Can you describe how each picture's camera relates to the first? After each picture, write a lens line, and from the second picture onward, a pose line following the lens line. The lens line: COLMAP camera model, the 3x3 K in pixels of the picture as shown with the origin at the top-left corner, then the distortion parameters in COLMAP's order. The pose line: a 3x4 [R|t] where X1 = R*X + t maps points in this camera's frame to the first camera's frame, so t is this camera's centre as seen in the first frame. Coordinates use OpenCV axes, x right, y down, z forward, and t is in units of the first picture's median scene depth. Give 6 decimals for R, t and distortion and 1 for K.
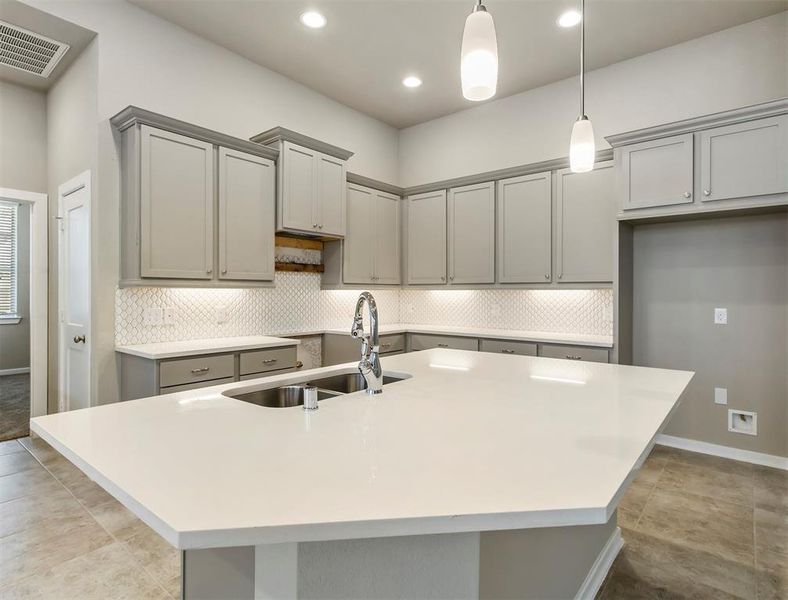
lens RADIAL K [[425.4, 0, 388.9], [0, 425.4, 296.7], [0, 0, 1]] dist [0.005055, -0.000791]
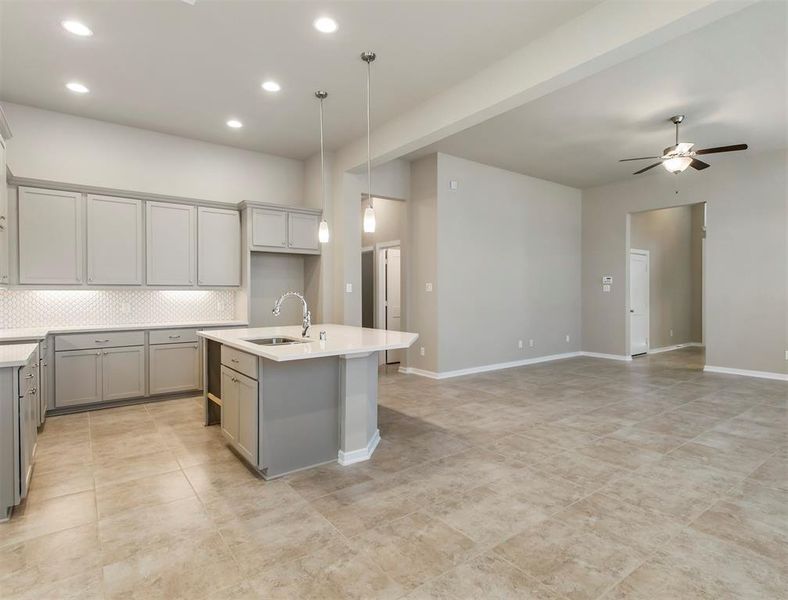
lens RADIAL K [[425.4, 0, 406.6], [0, 425.4, 294.4], [0, 0, 1]] dist [0.005055, -0.000791]
pose [[0.212088, -0.008509, 0.977214, -0.778322], [0.010990, 0.999920, 0.006322, -0.004446], [-0.977189, 0.009399, 0.212164, 0.011189]]
